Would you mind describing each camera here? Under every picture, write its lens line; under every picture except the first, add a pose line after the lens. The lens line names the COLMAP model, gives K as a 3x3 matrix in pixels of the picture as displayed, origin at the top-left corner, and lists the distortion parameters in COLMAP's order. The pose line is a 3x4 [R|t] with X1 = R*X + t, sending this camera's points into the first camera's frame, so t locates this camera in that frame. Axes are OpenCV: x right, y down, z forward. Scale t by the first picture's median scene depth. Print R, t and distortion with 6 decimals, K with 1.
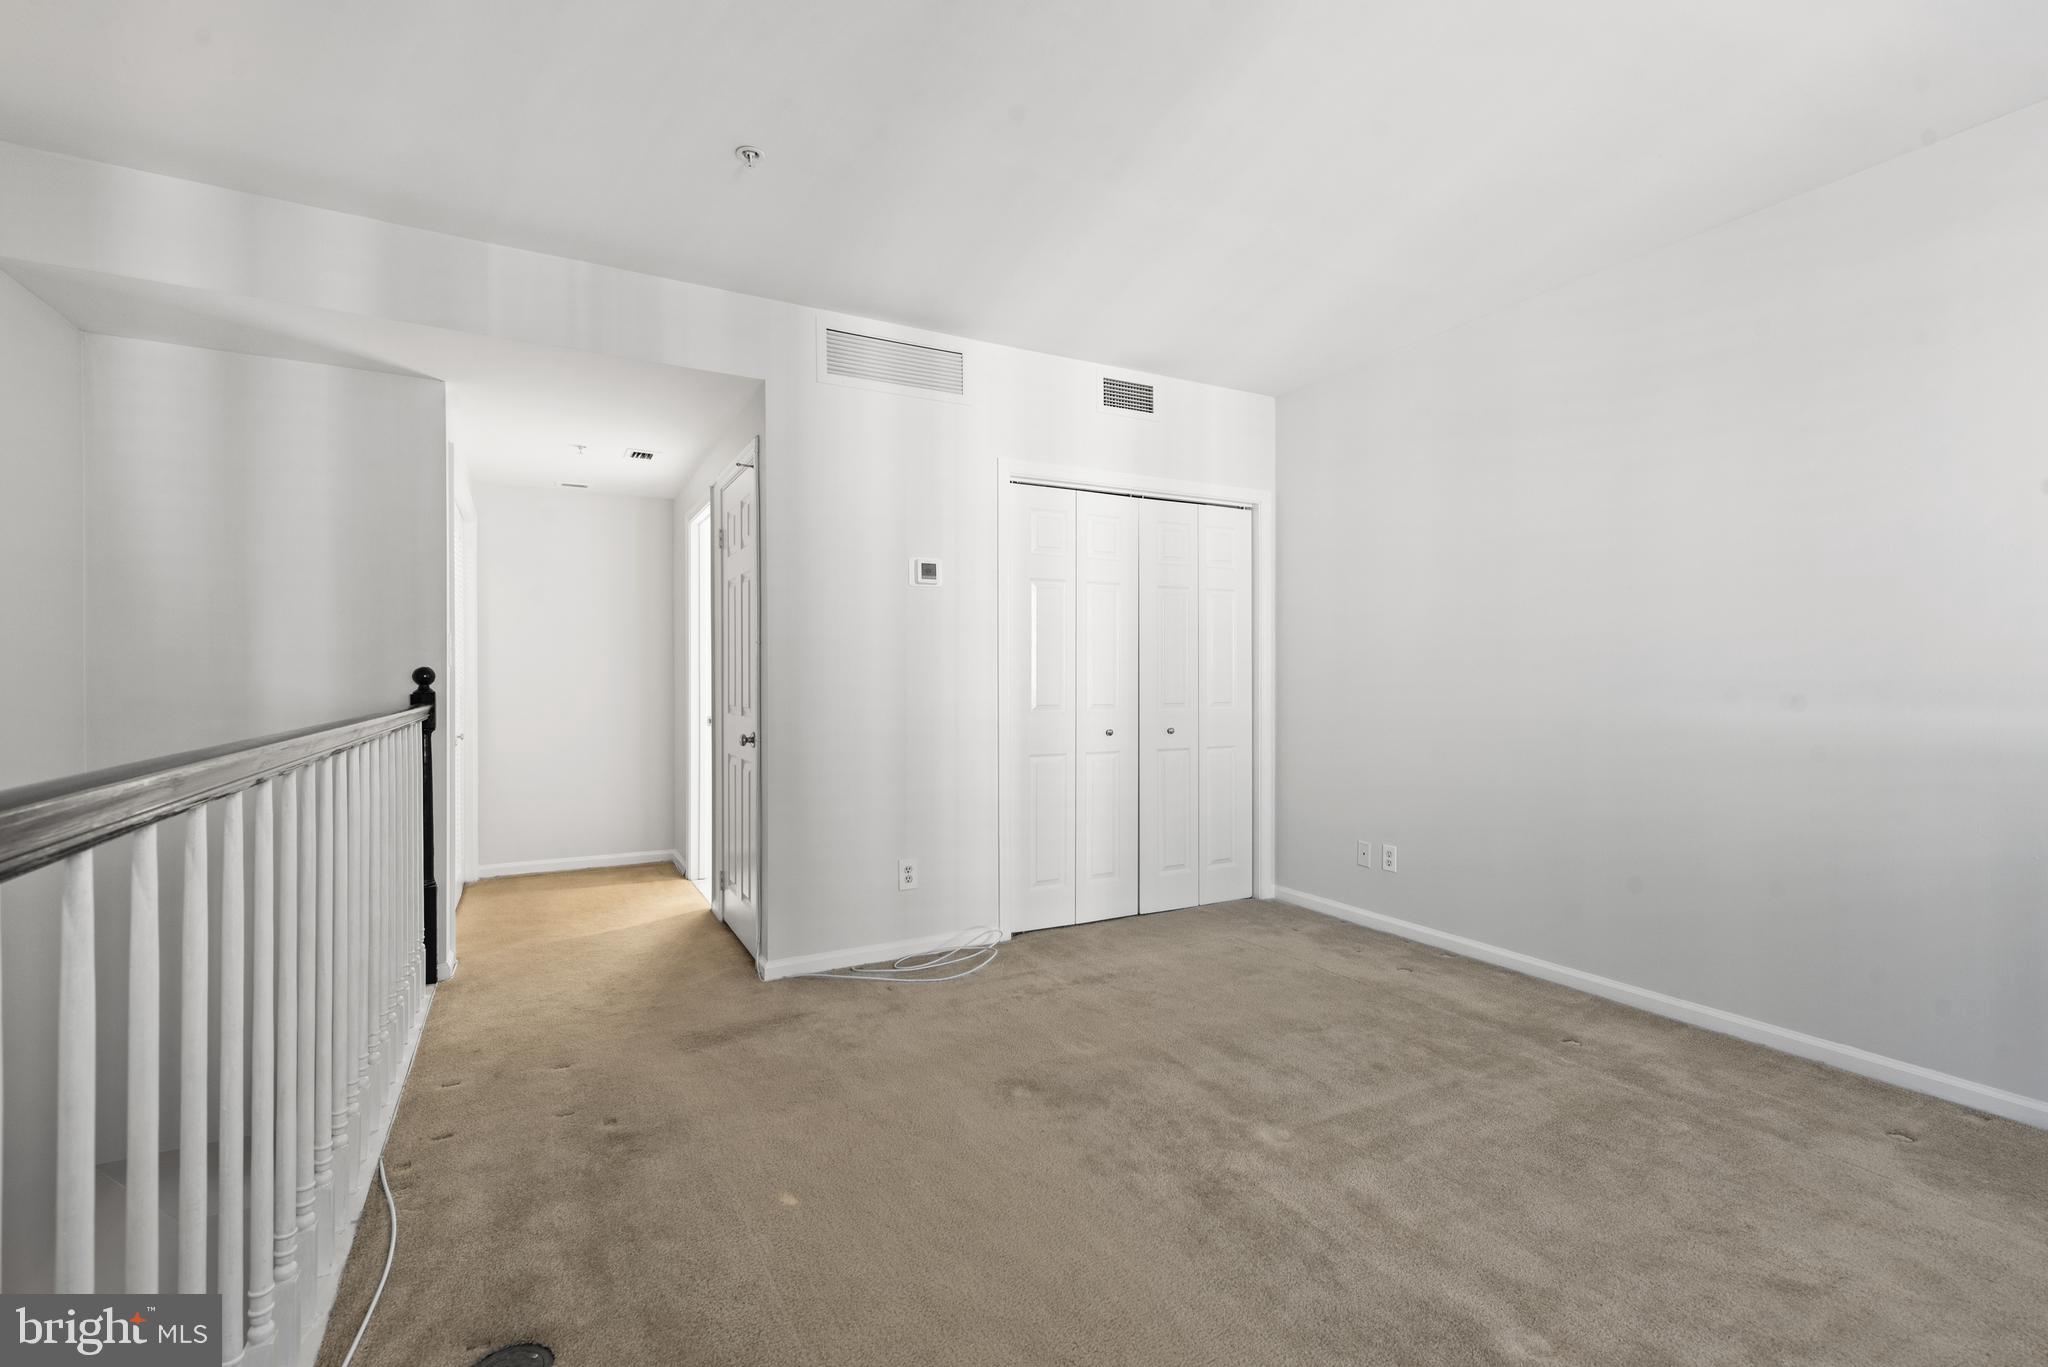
lens RADIAL K [[896.1, 0, 1027.2], [0, 896.1, 682.0], [0, 0, 1]] dist [0.014698, -0.006232]
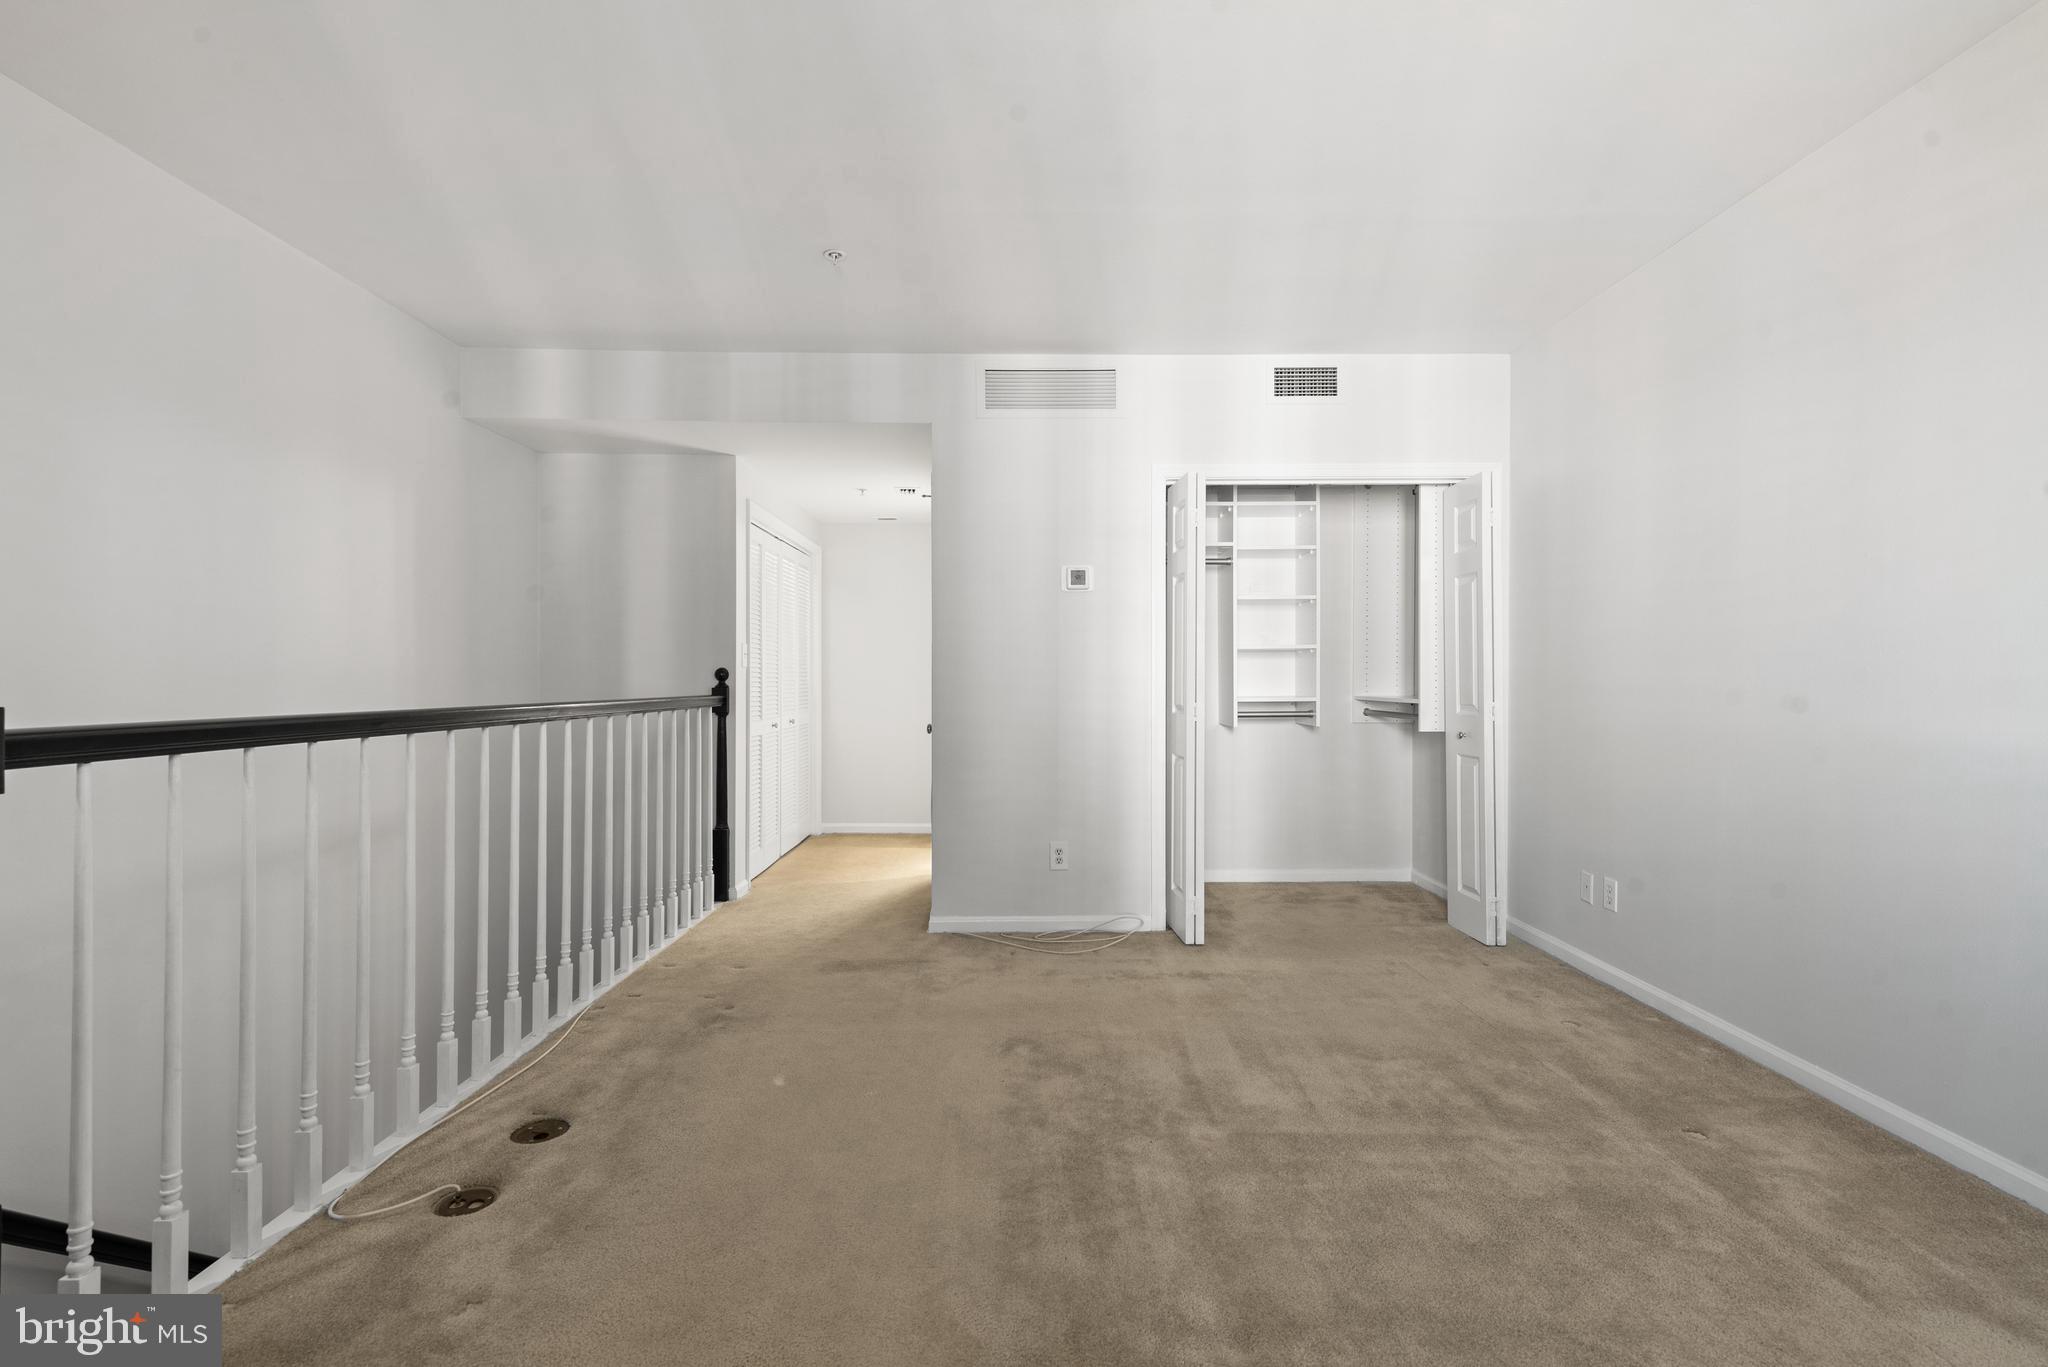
lens RADIAL K [[896.1, 0, 1027.2], [0, 896.1, 682.0], [0, 0, 1]] dist [0.014698, -0.006232]
pose [[0.885729, 0.003542, -0.464189, 0.386011], [-0.003277, 0.999994, 0.001378, 0.001270], [0.464191, 0.000301, 0.885735, 0.016779]]
